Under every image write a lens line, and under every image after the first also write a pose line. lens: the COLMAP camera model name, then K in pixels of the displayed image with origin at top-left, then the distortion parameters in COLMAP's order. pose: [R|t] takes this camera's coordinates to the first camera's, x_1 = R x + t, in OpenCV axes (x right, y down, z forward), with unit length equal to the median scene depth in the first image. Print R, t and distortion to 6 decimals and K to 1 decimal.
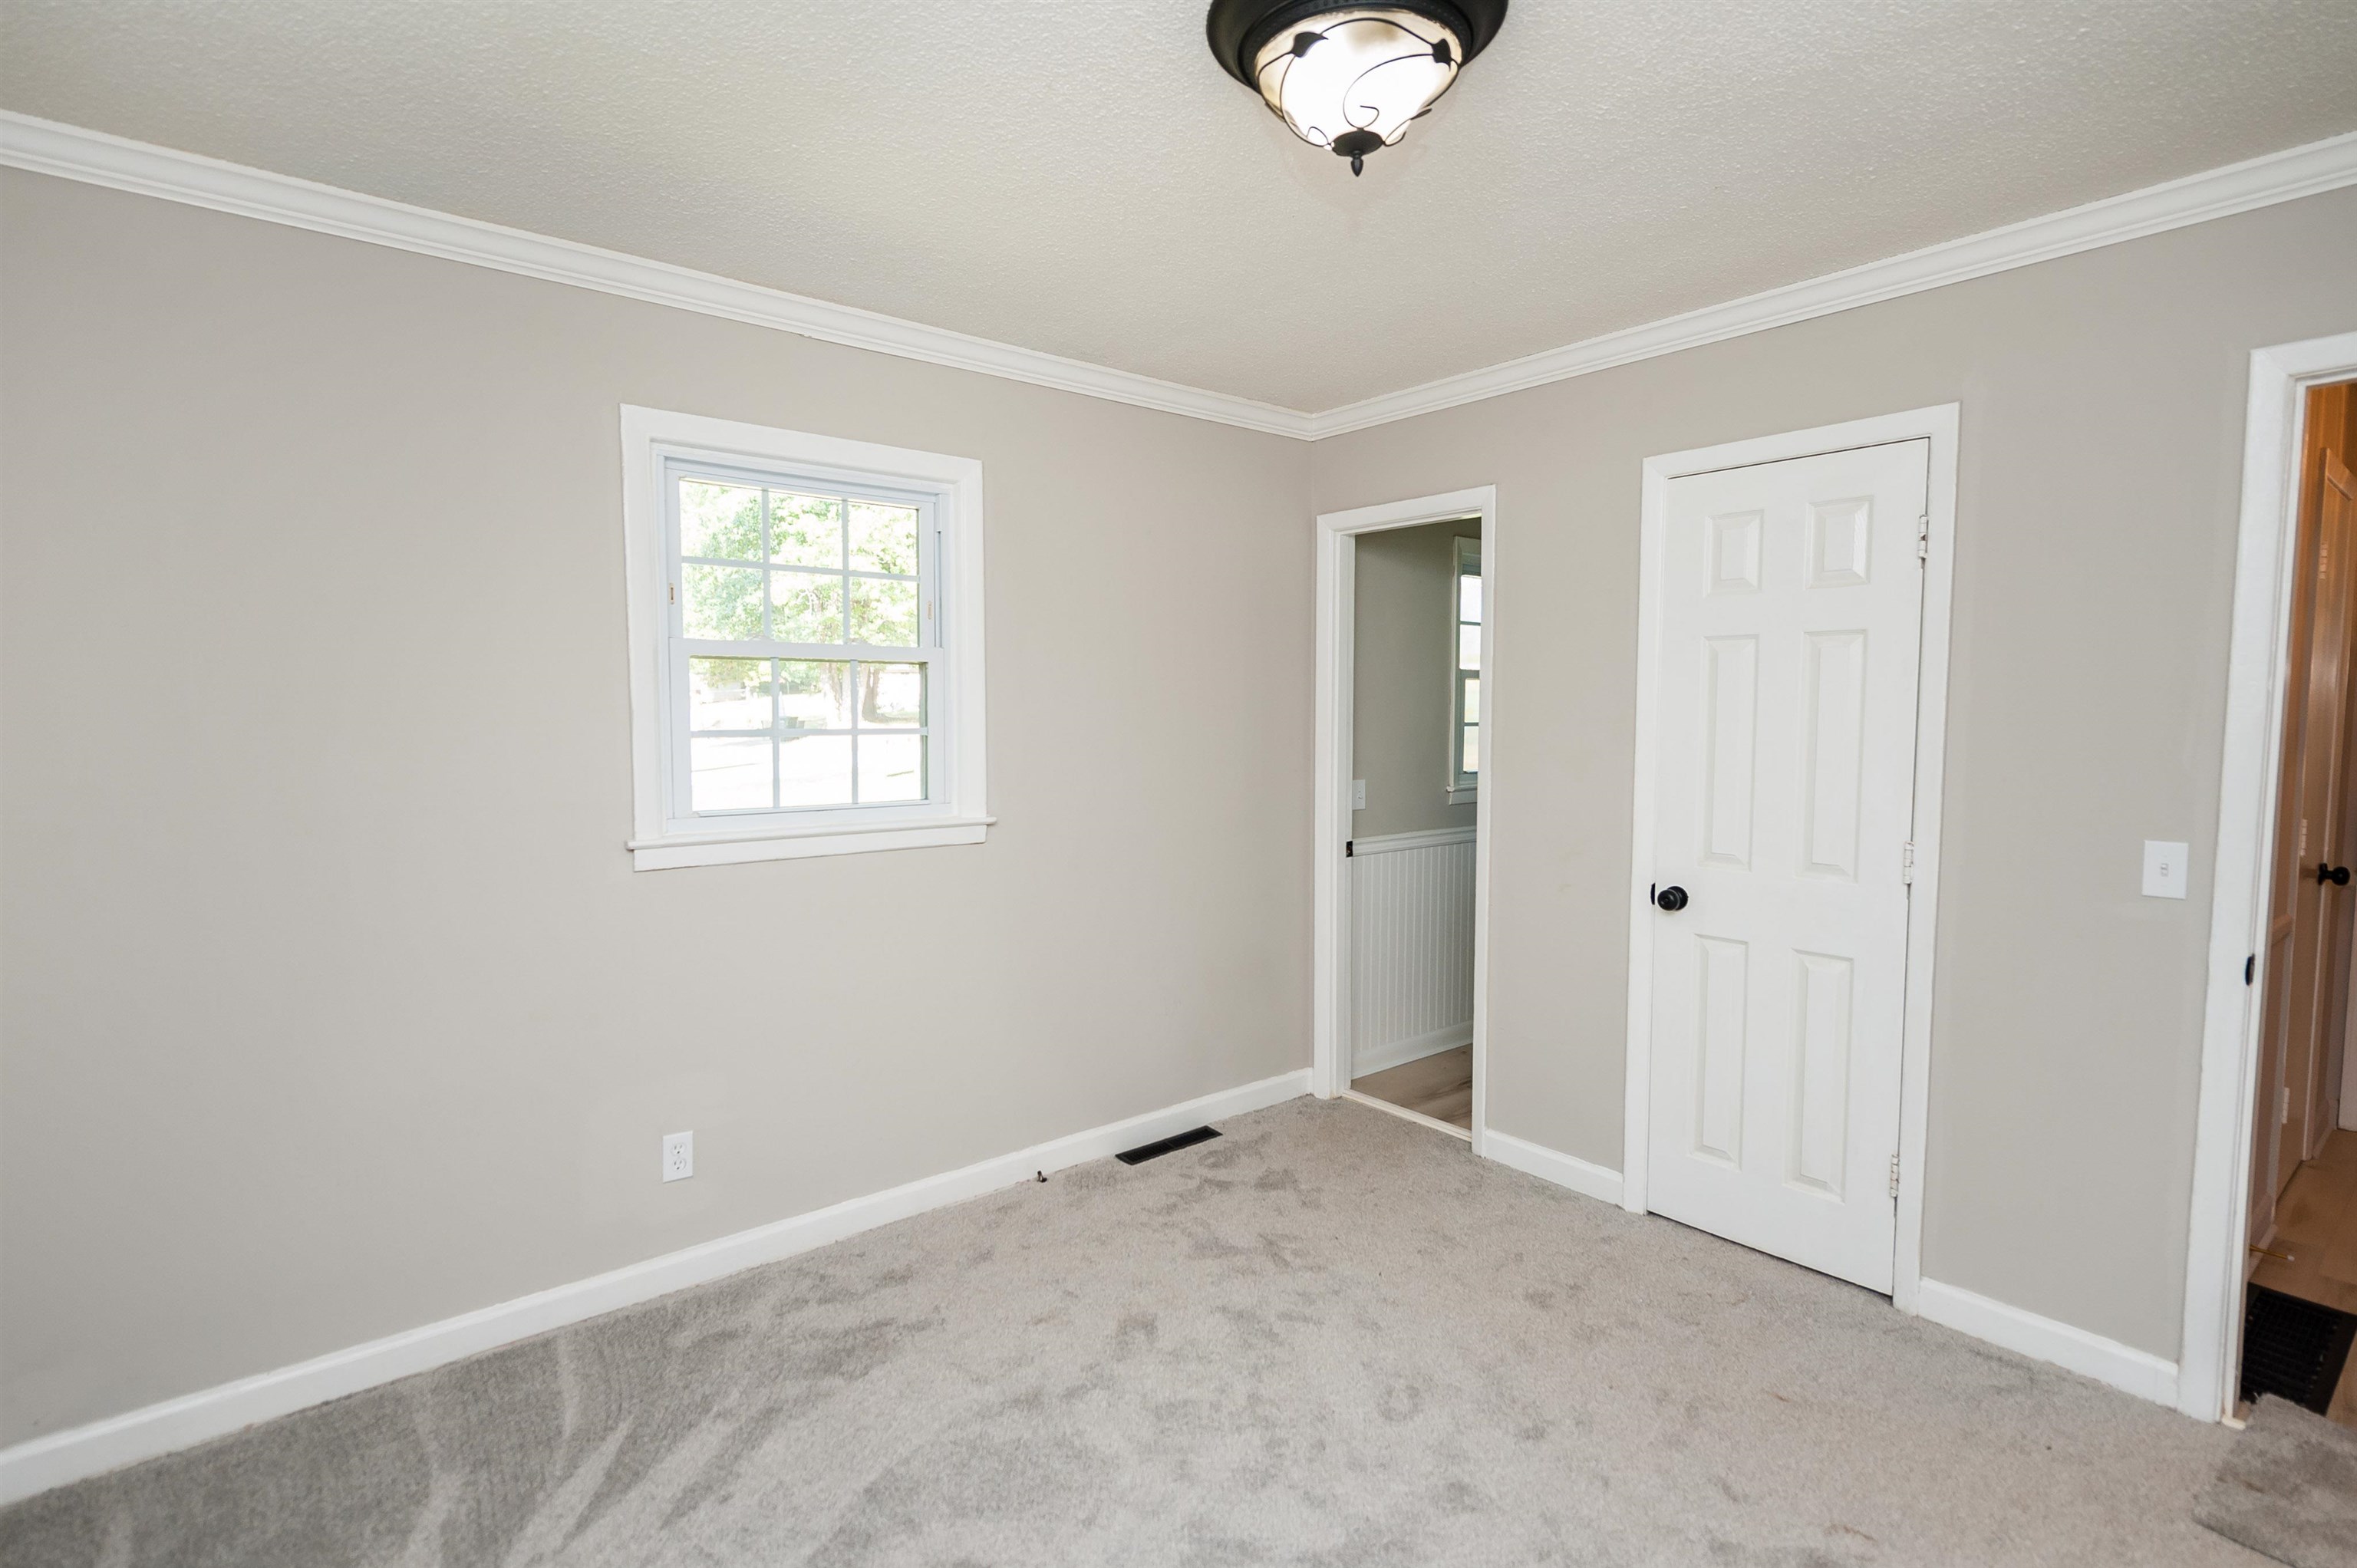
lens RADIAL K [[1129.5, 0, 1180.8], [0, 1129.5, 793.2], [0, 0, 1]] dist [-0.000486, -0.000260]
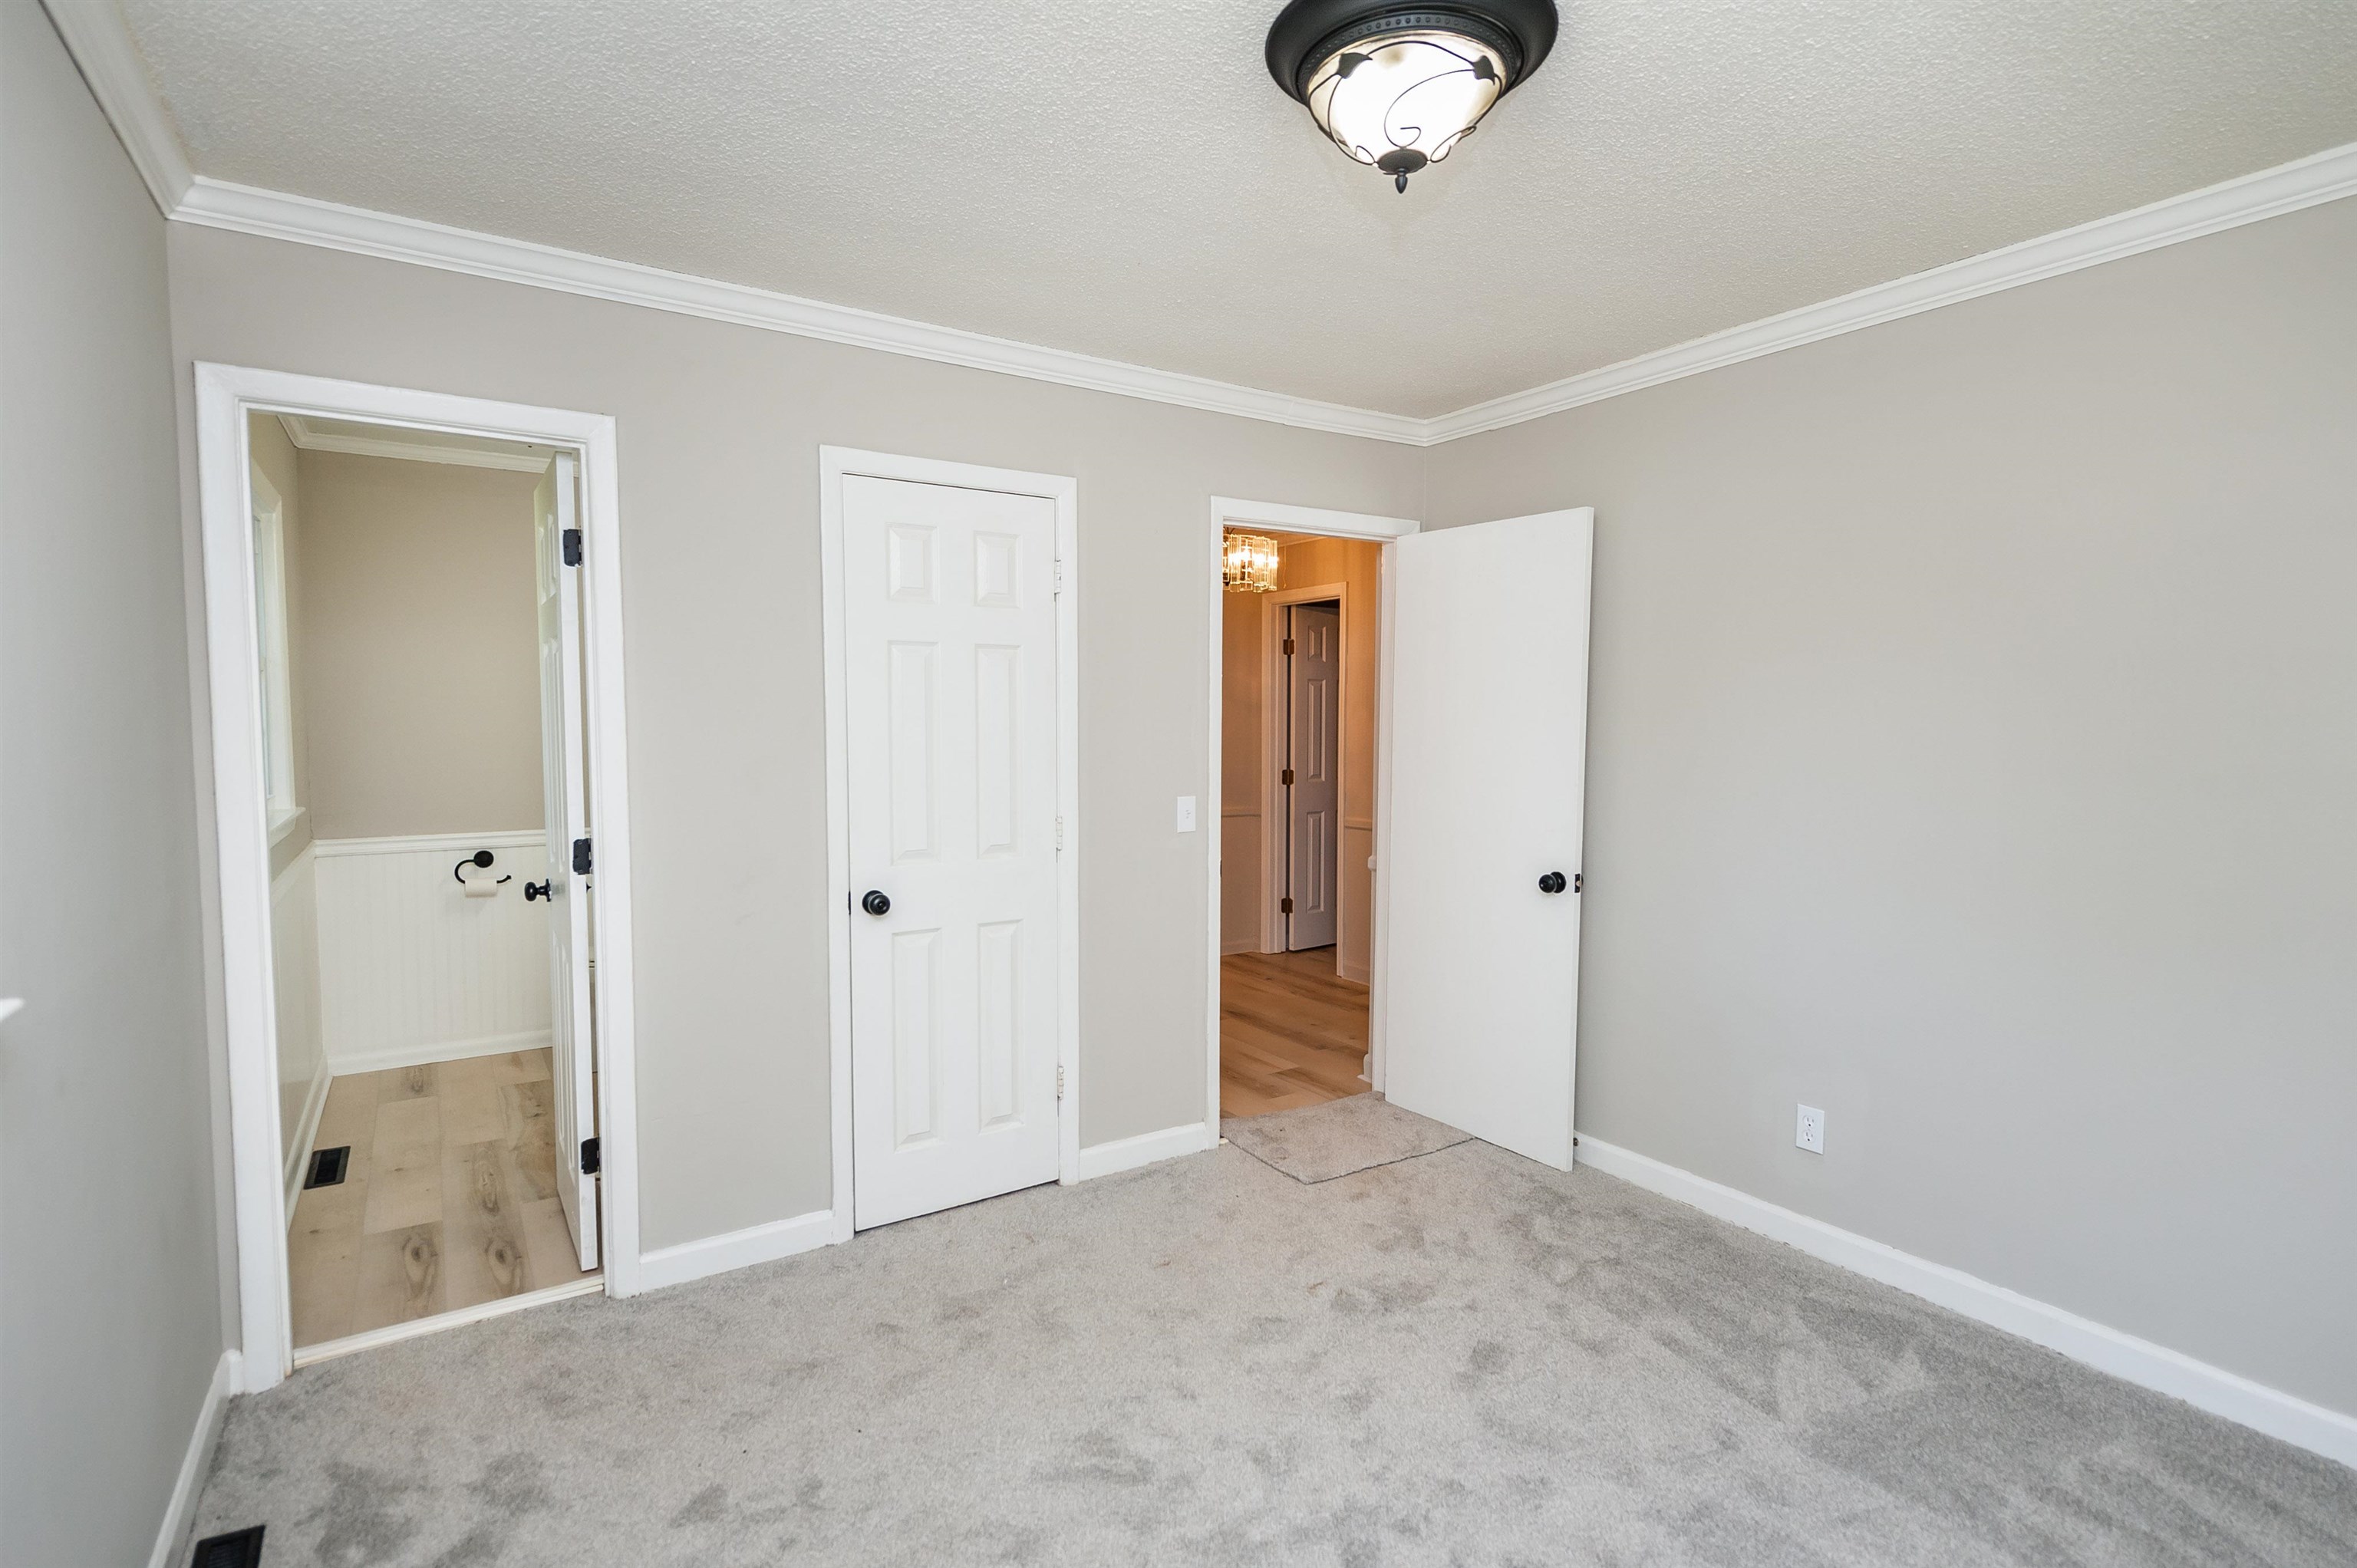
lens RADIAL K [[1133.7, 0, 1186.0], [0, 1133.7, 789.1], [0, 0, 1]] dist [0.002812, -0.000316]
pose [[0.107967, -0.066556, 0.991924, -0.541405], [0.073101, 0.995587, 0.058845, -0.047188], [-0.991463, 0.066158, 0.112356, 0.648650]]
